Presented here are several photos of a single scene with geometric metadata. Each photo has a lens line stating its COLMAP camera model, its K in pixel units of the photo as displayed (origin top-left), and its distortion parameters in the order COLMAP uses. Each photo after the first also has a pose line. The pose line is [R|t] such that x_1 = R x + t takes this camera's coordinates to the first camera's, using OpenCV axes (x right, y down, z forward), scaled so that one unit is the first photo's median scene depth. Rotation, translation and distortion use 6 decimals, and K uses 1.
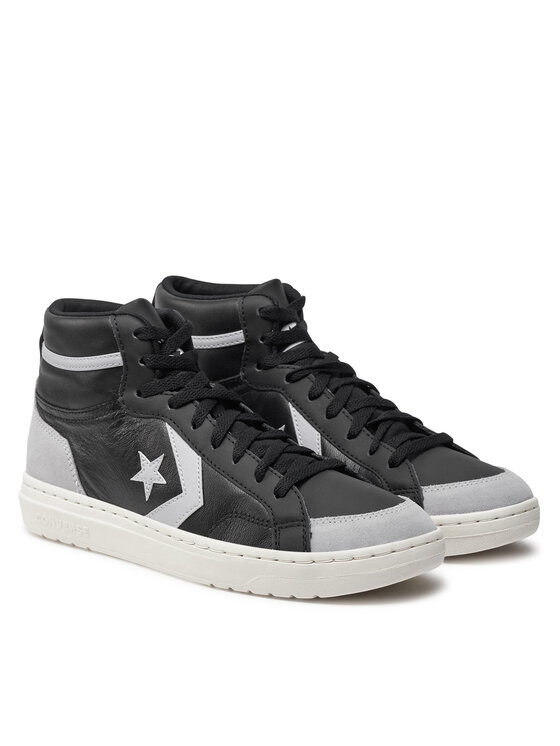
lens RADIAL K [[2192.1, 0, 280.0], [0, 2192.1, 373.0], [0, 0, 1]] dist [-0.009319, 0.135625]
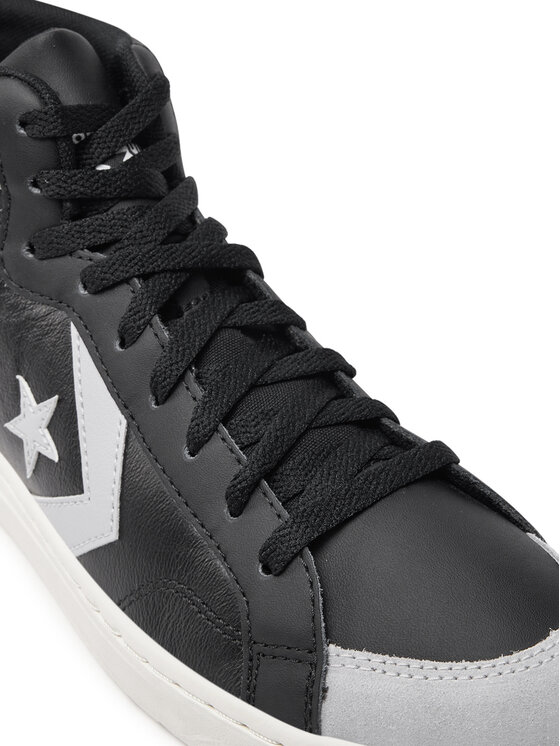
lens RADIAL K [[1277.6, 0, 280.0], [0, 1277.6, 373.0], [0, 0, 1]] dist [-0.827173, 4.473506]
pose [[0.984271, 0.103921, -0.142864, 0.031395], [-0.047361, 0.934300, 0.353328, -0.064039], [0.170196, -0.341005, 0.924526, 0.756827]]
